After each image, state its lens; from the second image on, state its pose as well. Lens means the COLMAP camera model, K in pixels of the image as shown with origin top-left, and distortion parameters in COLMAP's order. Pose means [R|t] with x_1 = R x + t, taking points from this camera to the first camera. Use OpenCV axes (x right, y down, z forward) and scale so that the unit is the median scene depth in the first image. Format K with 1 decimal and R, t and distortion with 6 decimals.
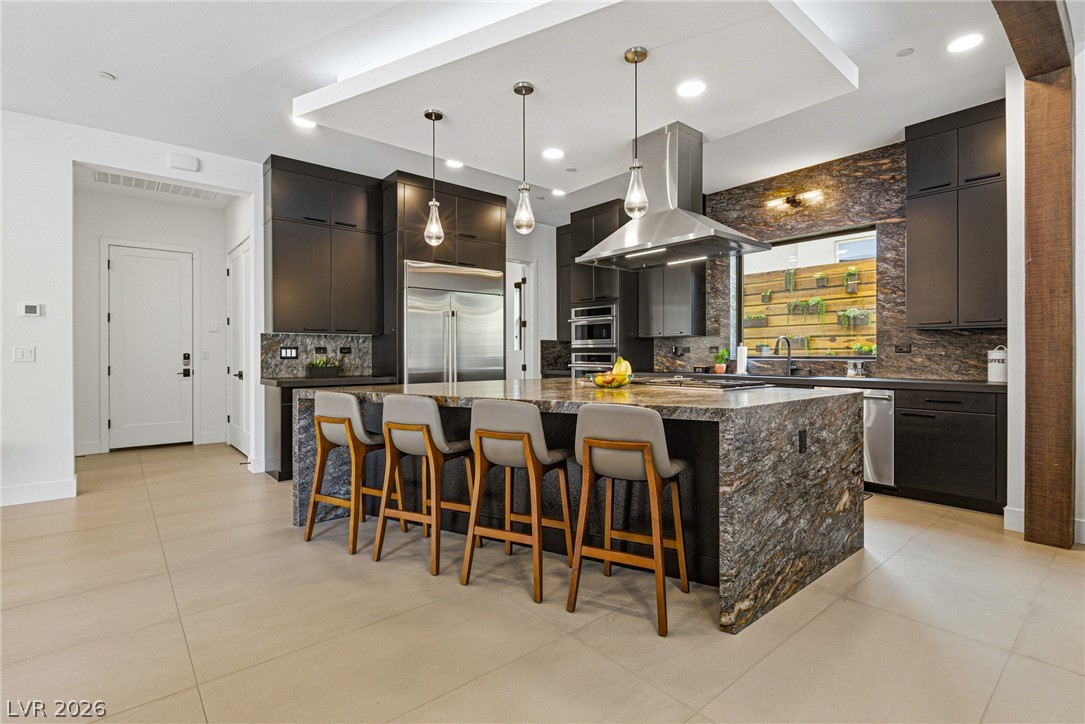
lens RADIAL K [[504.1, 0, 538.4], [0, 504.1, 359.7], [0, 0, 1]] dist [0.008477, -0.005975]
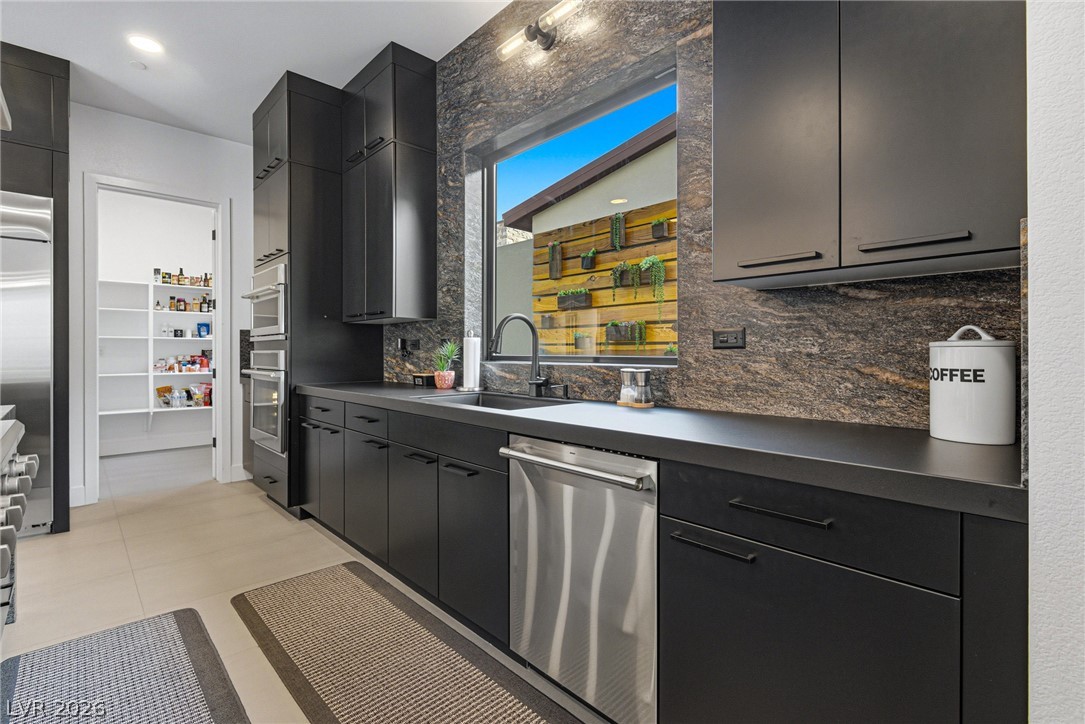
lens RADIAL K [[504.1, 0, 521.3], [0, 504.1, 354.1], [0, 0, 1]] dist [0.008477, -0.005975]
pose [[0.998879, -0.000087, 0.047345, 0.465182], [0.000378, 0.999981, -0.006131, -0.006464], [-0.047343, 0.006142, 0.998860, 0.523345]]
